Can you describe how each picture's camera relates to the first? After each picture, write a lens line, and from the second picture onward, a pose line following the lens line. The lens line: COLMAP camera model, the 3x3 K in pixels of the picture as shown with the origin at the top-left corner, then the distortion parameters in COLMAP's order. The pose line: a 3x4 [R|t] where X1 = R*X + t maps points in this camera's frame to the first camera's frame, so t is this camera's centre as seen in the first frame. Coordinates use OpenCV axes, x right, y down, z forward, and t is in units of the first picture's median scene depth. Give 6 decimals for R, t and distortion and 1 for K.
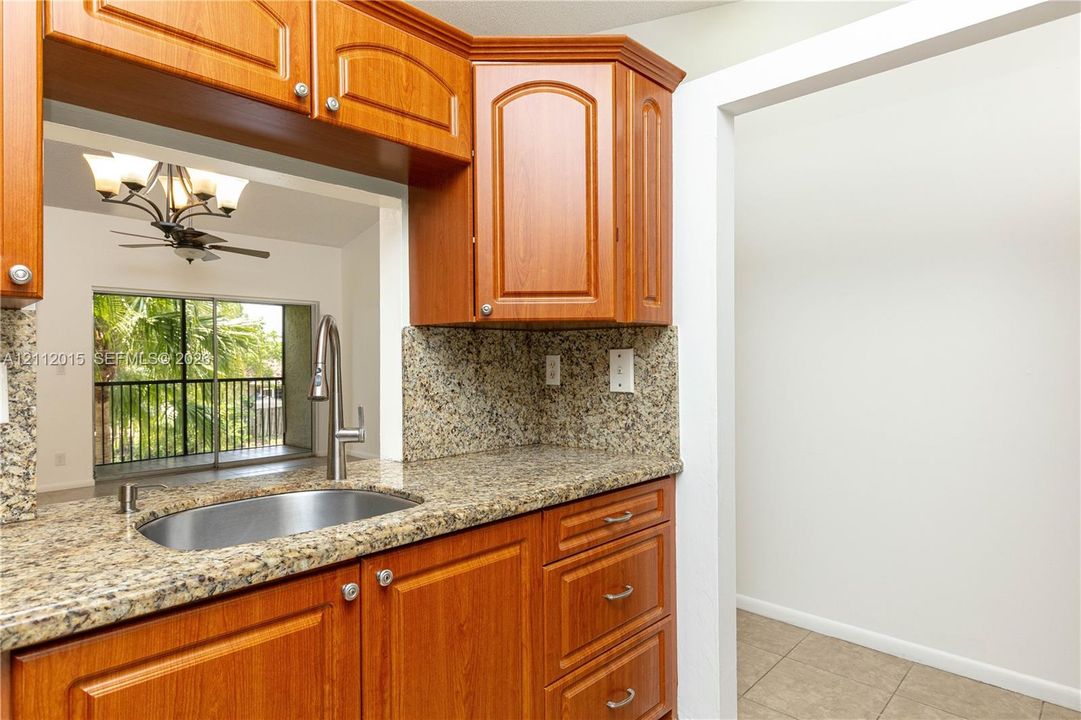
lens RADIAL K [[587.4, 0, 517.0], [0, 587.4, 358.6], [0, 0, 1]] dist [0.004923, -0.000231]
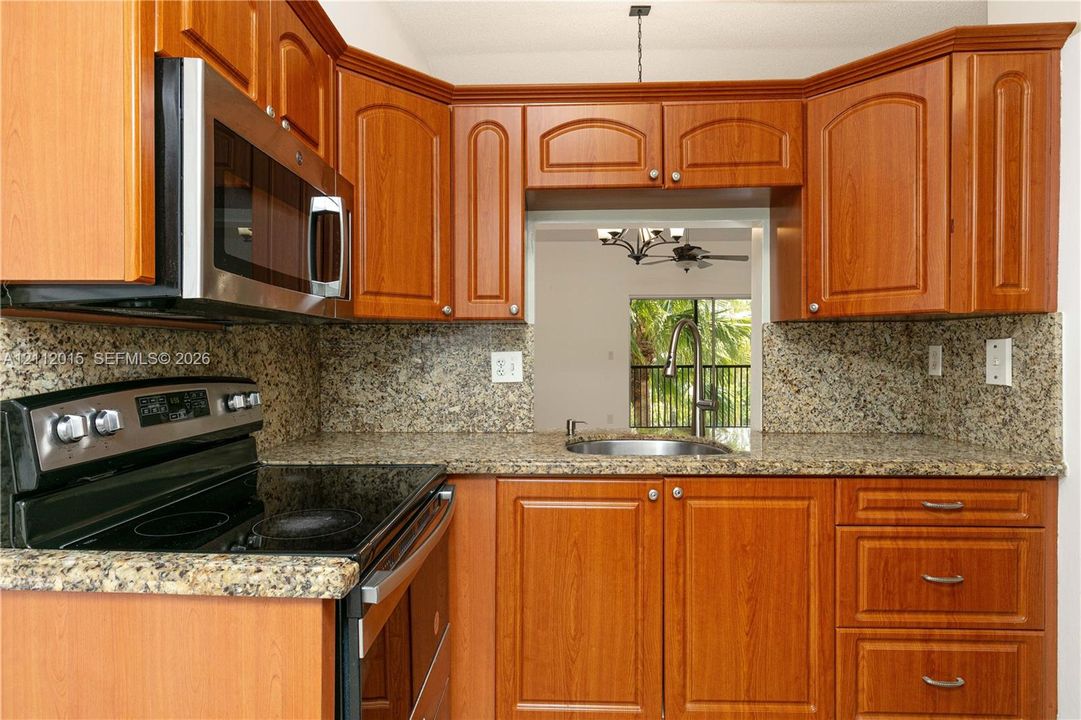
lens RADIAL K [[563.0, 0, 543.9], [0, 563.0, 356.6], [0, 0, 1]] dist [-0.007862, -0.001426]
pose [[0.683792, 0.010633, -0.729600, 0.355532], [0.001239, 0.999875, 0.015733, -0.003289], [0.729676, -0.011662, 0.683693, -0.149662]]
